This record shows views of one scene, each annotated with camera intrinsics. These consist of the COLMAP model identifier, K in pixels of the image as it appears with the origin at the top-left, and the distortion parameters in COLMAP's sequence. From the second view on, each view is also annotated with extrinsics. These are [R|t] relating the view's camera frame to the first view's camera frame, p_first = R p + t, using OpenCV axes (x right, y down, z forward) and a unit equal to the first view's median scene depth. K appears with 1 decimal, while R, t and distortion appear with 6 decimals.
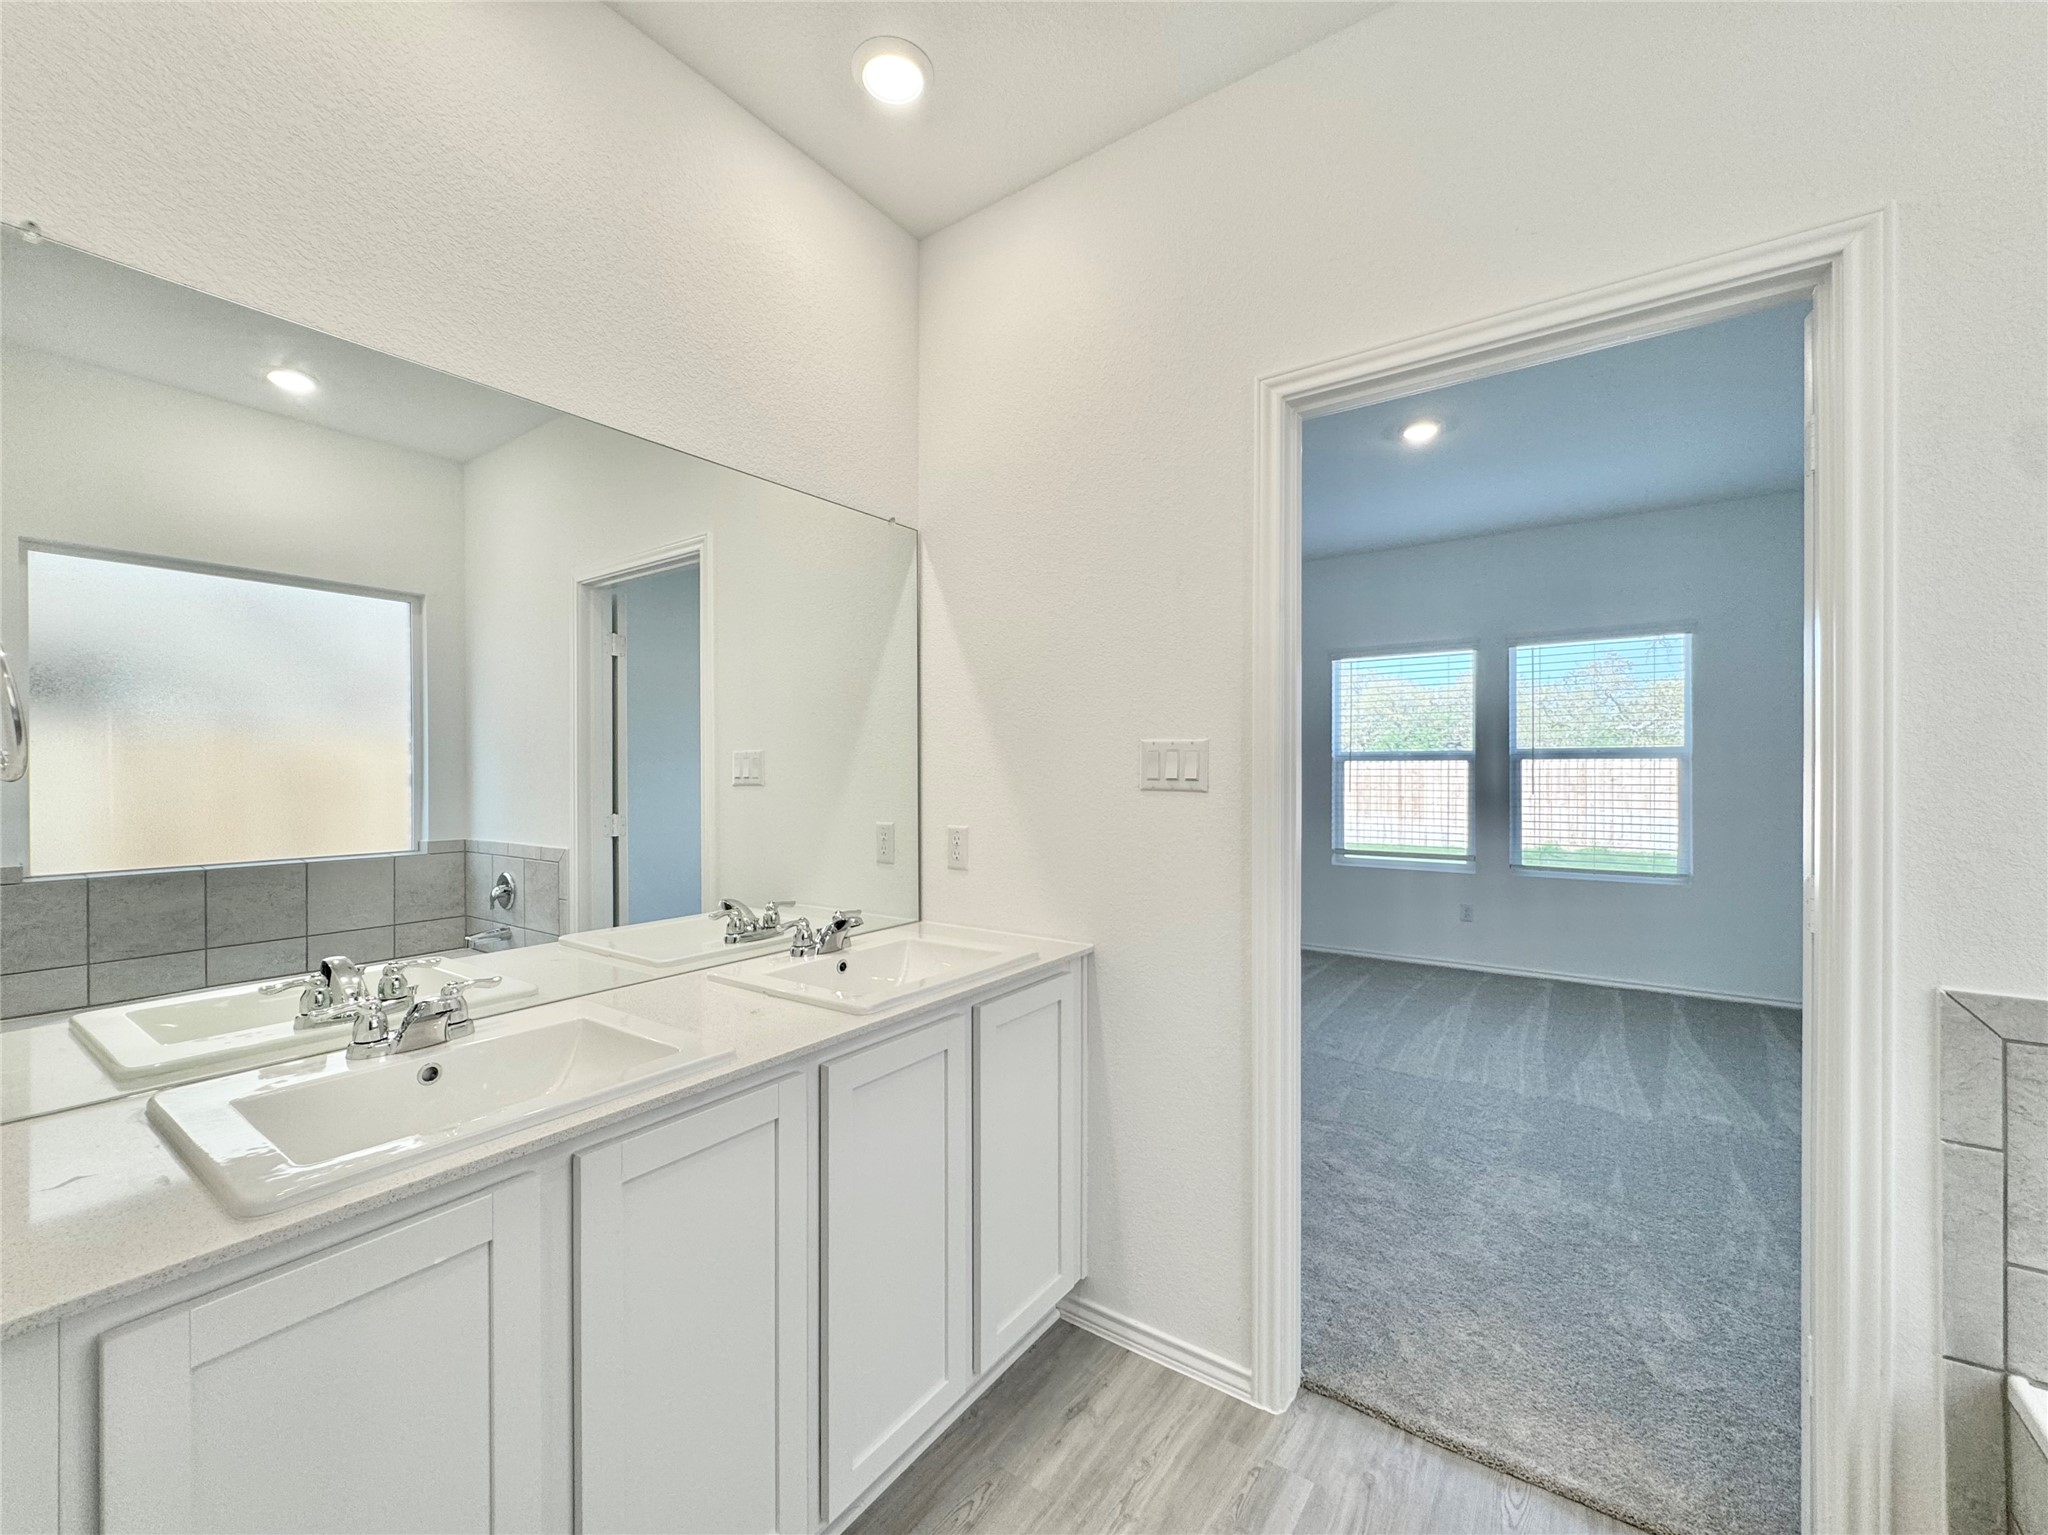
lens RADIAL K [[830.5, 0, 1024.0], [0, 830.5, 767.5], [0, 0, 1]] dist [-0.000692, 0.000177]
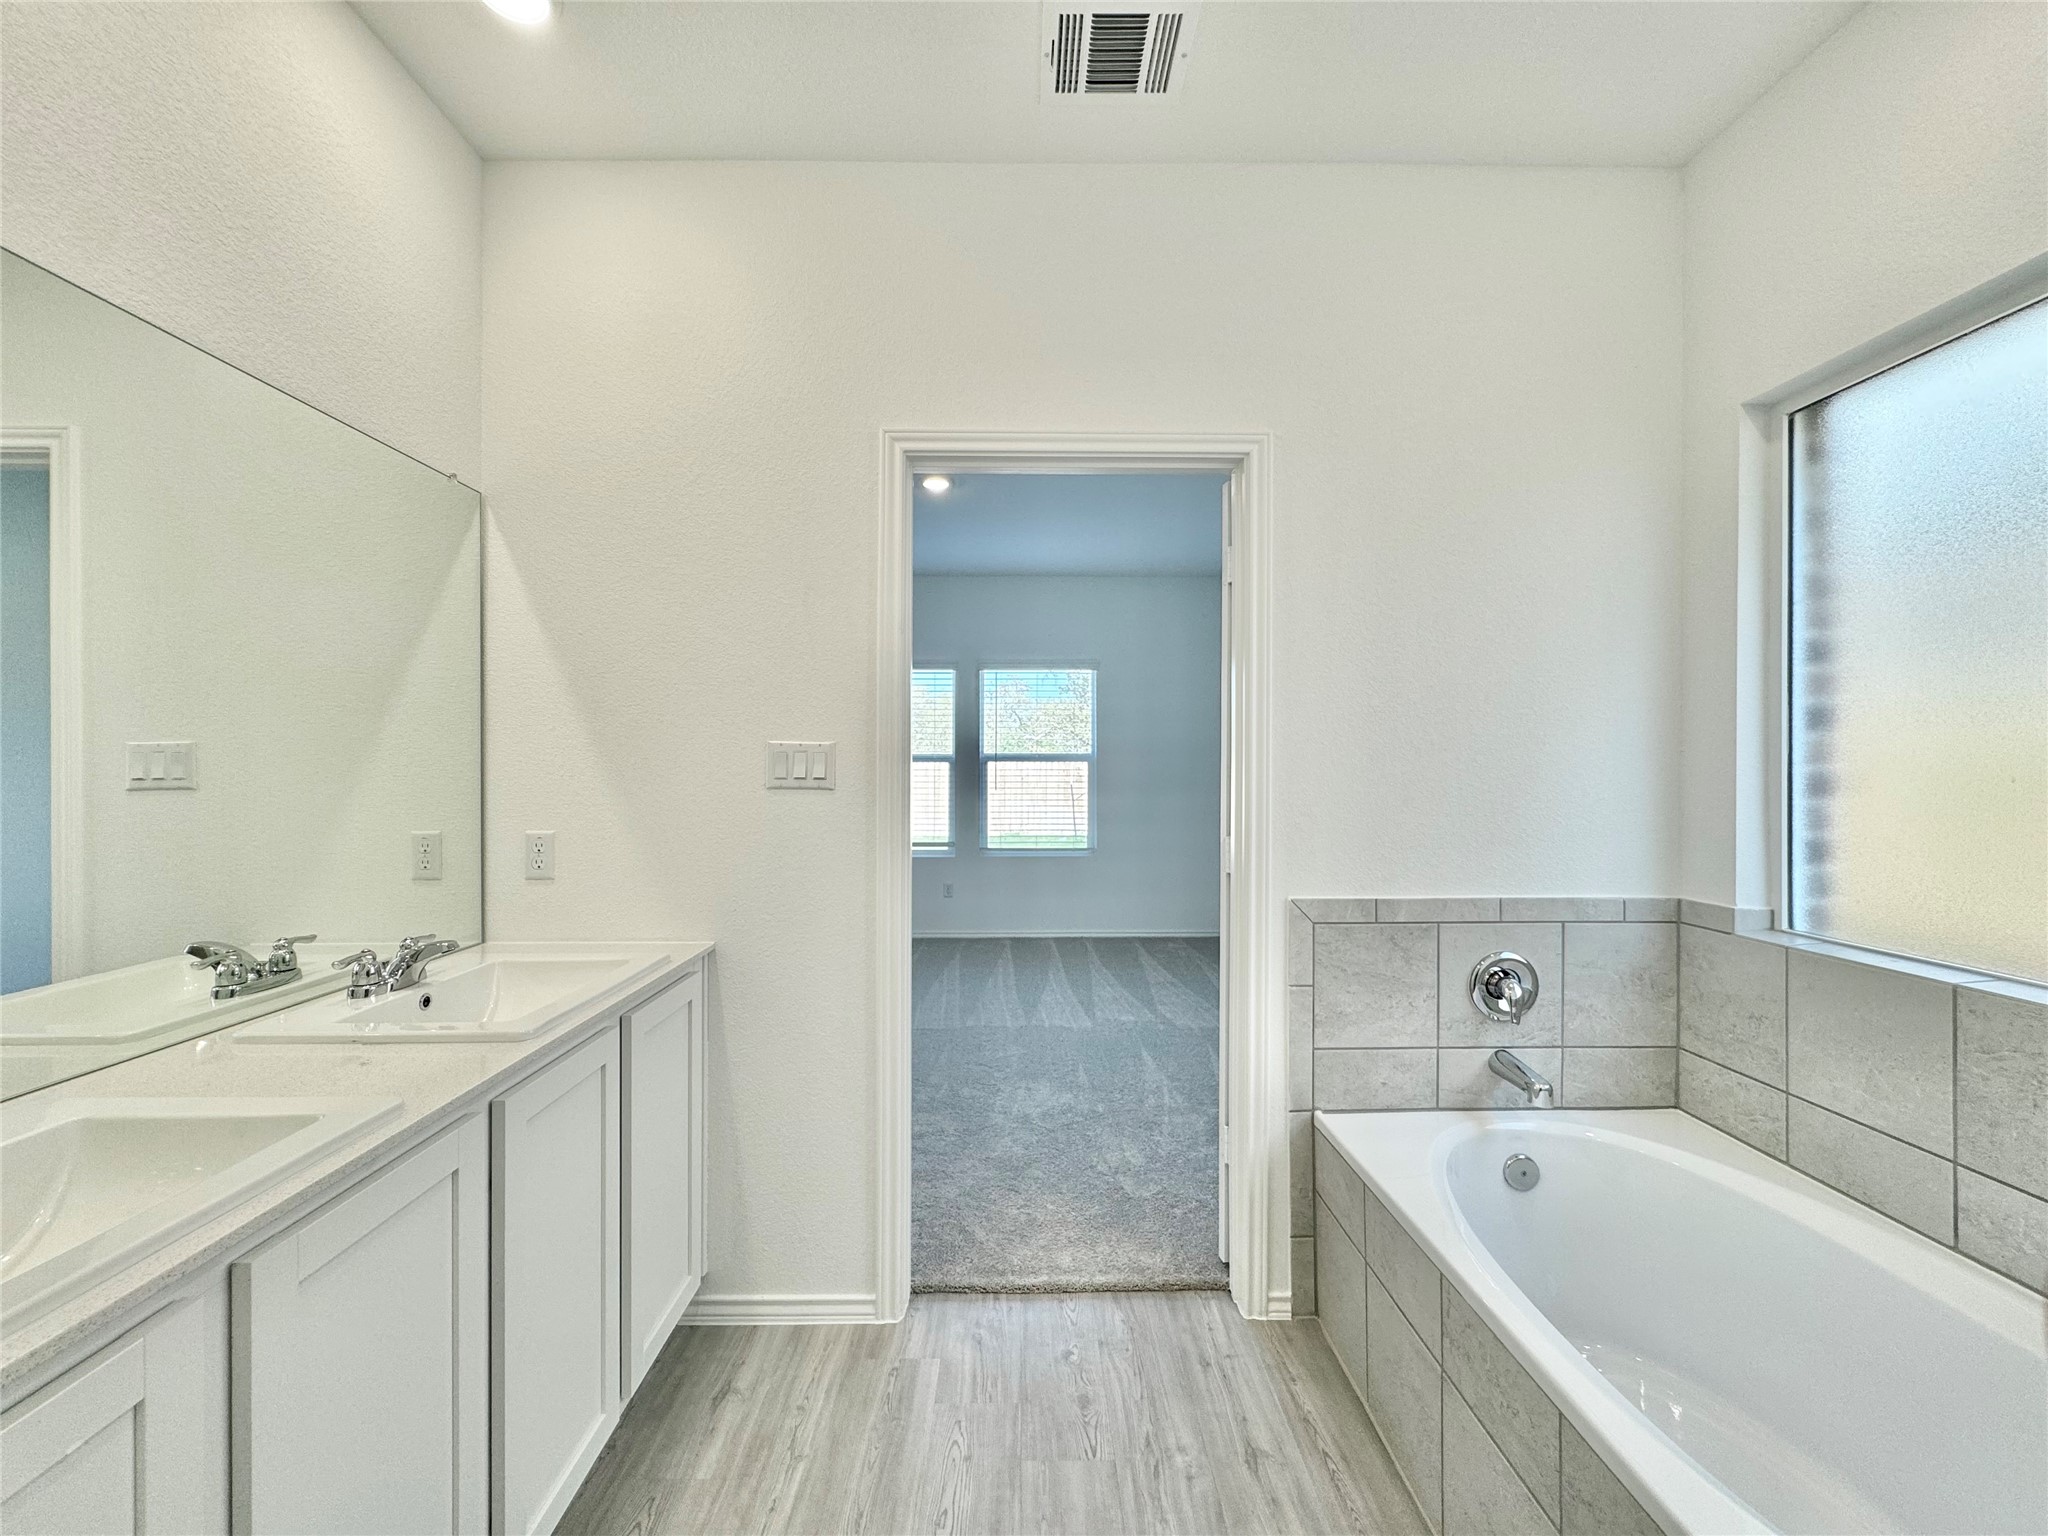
lens RADIAL K [[814.2, 0, 1024.0], [0, 814.2, 768.0], [0, 0, 1]] dist [-0.001352, 0.000190]
pose [[0.808933, 0.003185, 0.587893, -0.212935], [-0.003350, 0.999994, -0.000808, 0.000650], [-0.587892, -0.001316, 0.808938, -0.026249]]
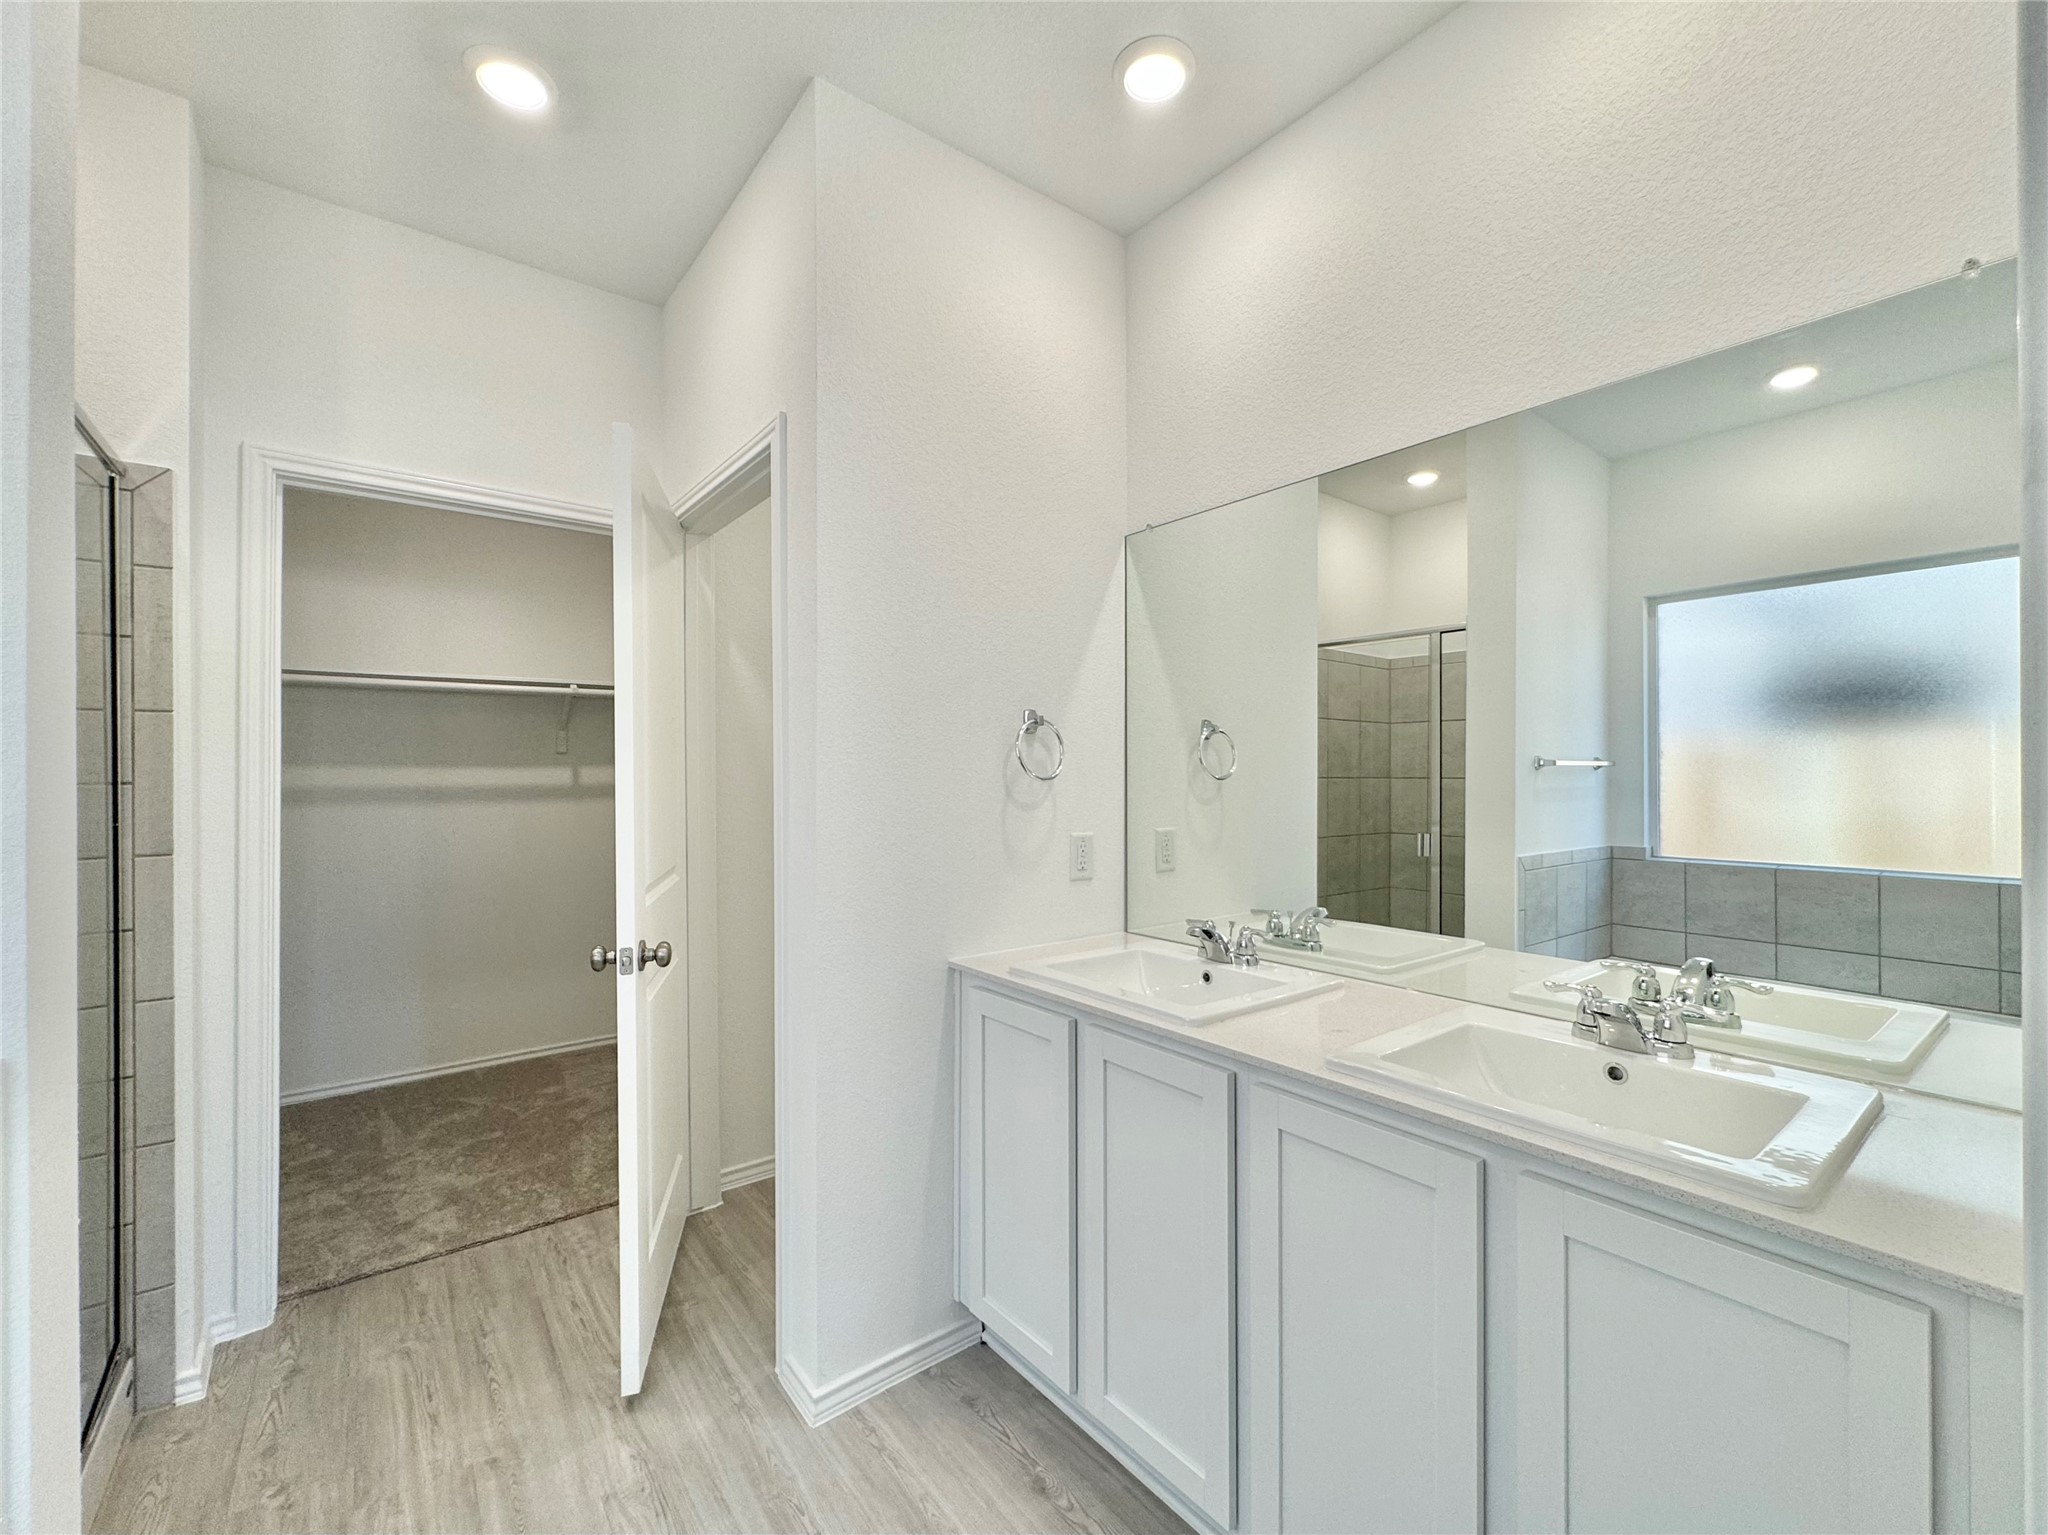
lens RADIAL K [[830.5, 0, 1024.0], [0, 830.5, 767.5], [0, 0, 1]] dist [-0.000692, 0.000177]
pose [[-0.277294, -0.003838, -0.960778, 0.544287], [0.004005, 0.999979, -0.005150, -0.002253], [0.960777, -0.005276, -0.277272, 0.729905]]
